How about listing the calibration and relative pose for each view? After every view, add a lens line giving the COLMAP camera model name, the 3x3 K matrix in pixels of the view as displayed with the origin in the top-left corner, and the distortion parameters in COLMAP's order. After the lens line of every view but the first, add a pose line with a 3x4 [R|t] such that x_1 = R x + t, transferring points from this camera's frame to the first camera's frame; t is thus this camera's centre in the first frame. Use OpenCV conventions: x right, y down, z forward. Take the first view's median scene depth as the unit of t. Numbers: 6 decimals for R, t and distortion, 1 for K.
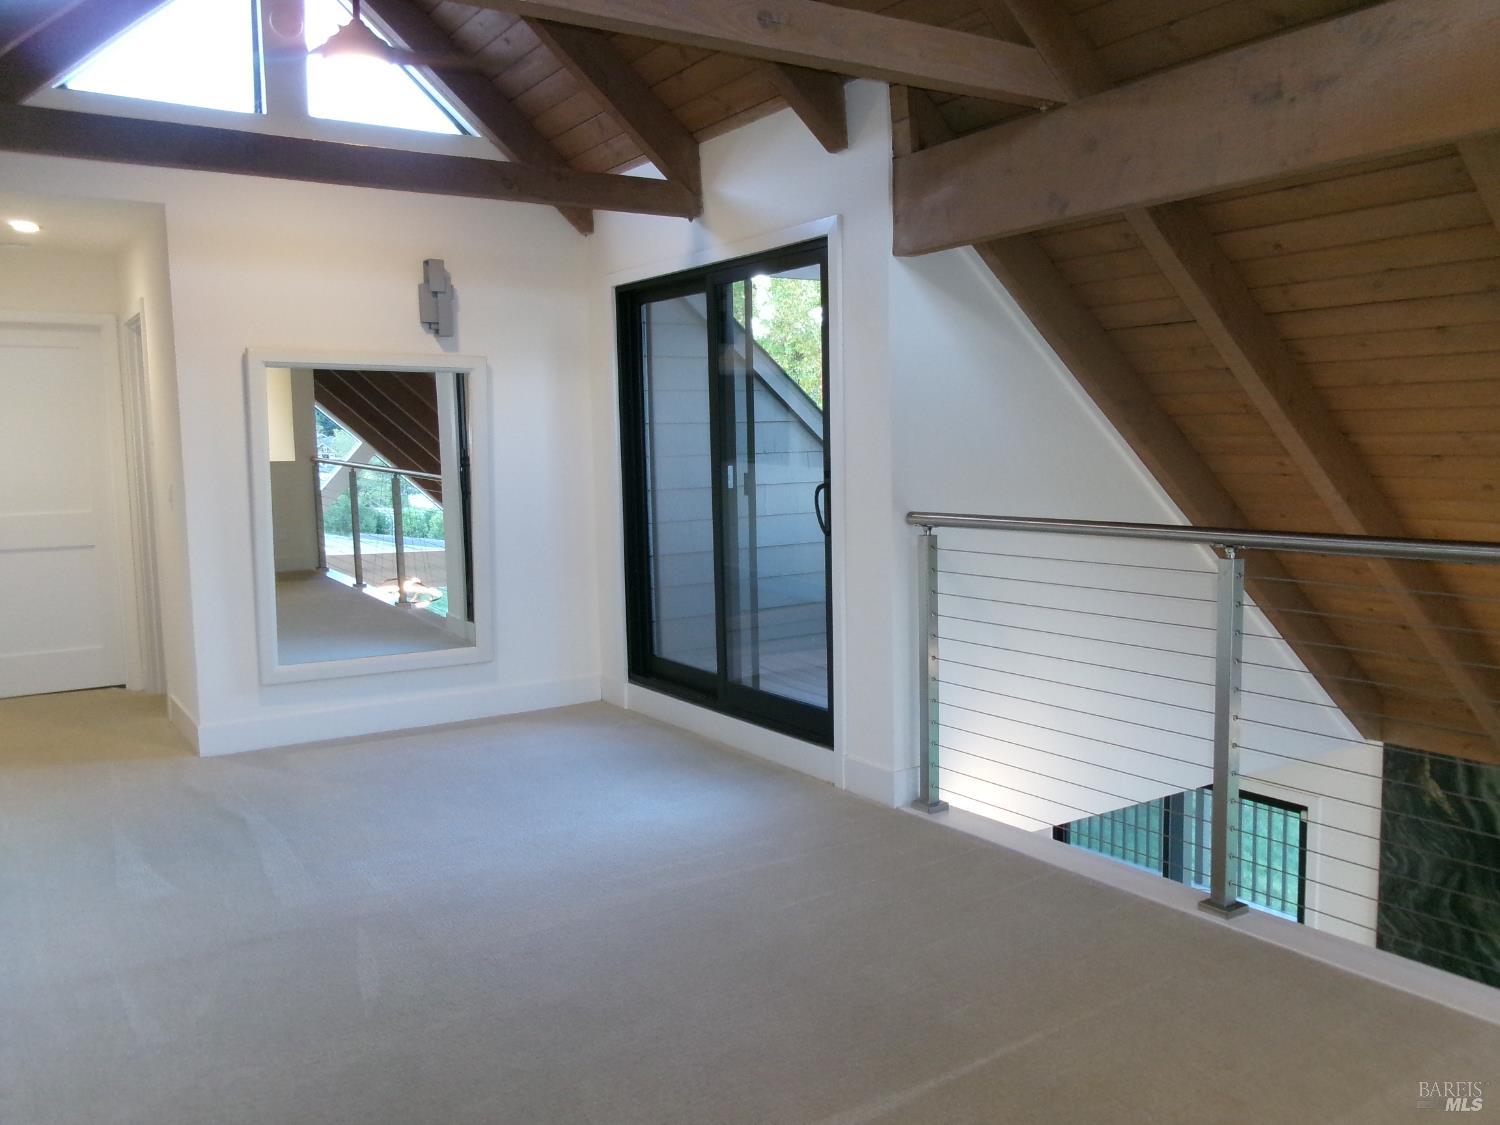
lens RADIAL K [[1229.4, 0, 746.6], [0, 1229.4, 570.3], [0, 0, 1]] dist [-0.002102, -0.001696]
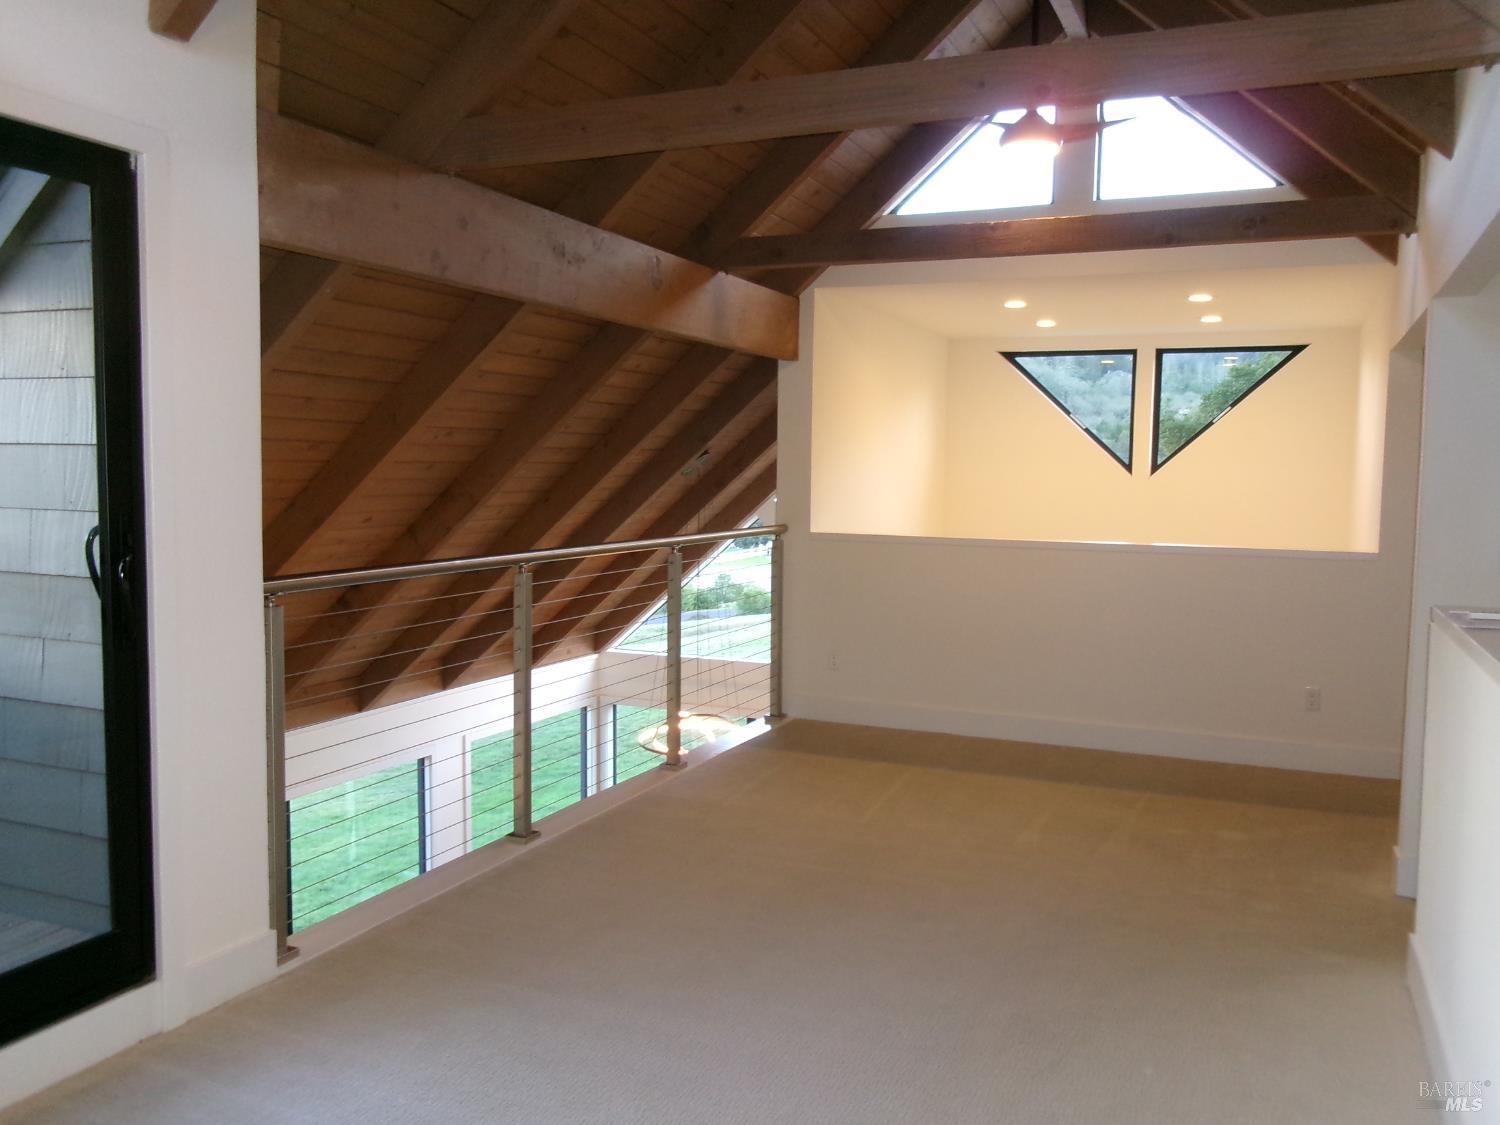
lens RADIAL K [[1229.4, 0, 746.6], [0, 1229.4, 570.3], [0, 0, 1]] dist [-0.002102, -0.001696]
pose [[-0.542164, -0.056784, 0.838352, -0.731754], [0.083286, 0.989169, 0.120861, -0.133154], [-0.836135, 0.135349, -0.531563, 1.278968]]
